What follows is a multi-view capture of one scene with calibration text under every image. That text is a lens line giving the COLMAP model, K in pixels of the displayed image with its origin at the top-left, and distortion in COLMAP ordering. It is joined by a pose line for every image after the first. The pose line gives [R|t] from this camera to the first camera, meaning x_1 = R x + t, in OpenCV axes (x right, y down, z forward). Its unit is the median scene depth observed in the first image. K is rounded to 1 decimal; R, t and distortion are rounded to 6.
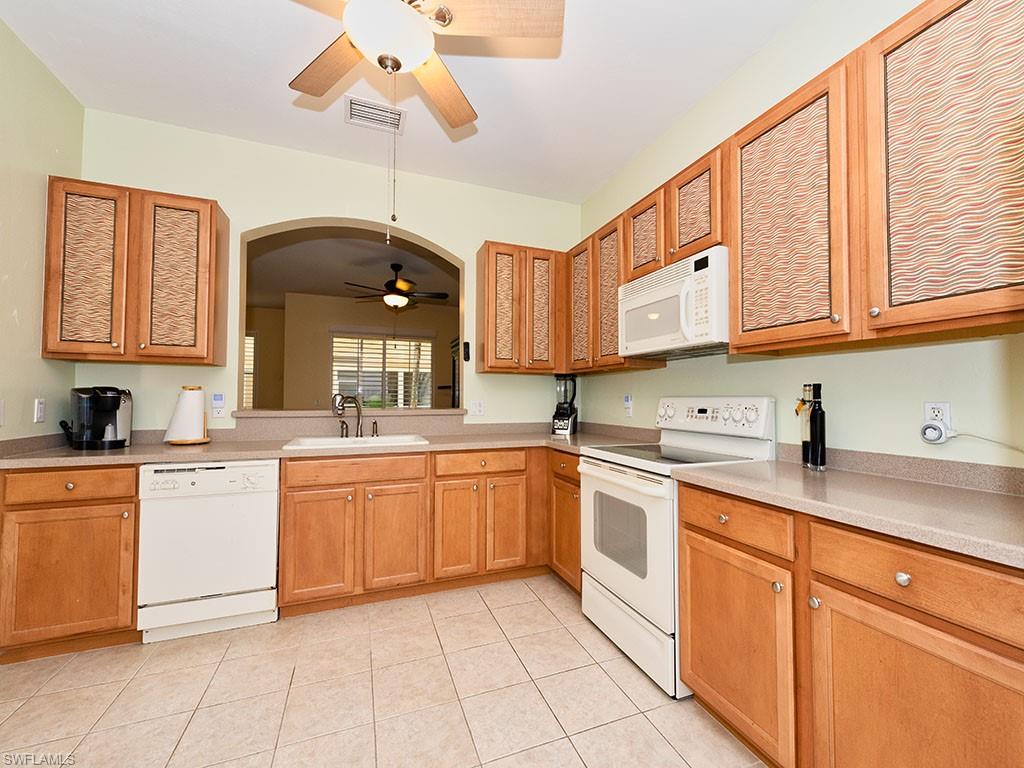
lens RADIAL K [[419.3, 0, 512.0], [0, 419.3, 384.0], [0, 0, 1]] dist [0.000182, 0.000063]
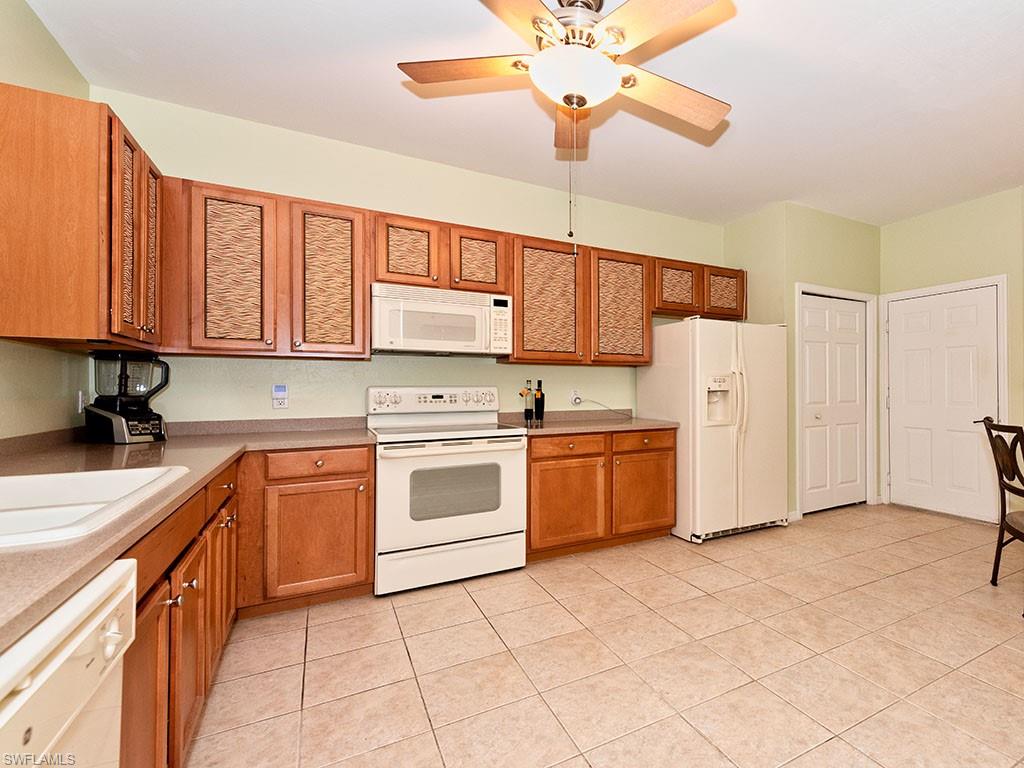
lens RADIAL K [[419.3, 0, 512.0], [0, 419.3, 384.0], [0, 0, 1]] dist [0.000182, 0.000063]
pose [[0.091318, 0.001579, 0.995821, -1.137711], [-0.033221, 0.999447, 0.001462, 0.015873], [-0.995268, -0.033215, 0.091320, 0.811759]]
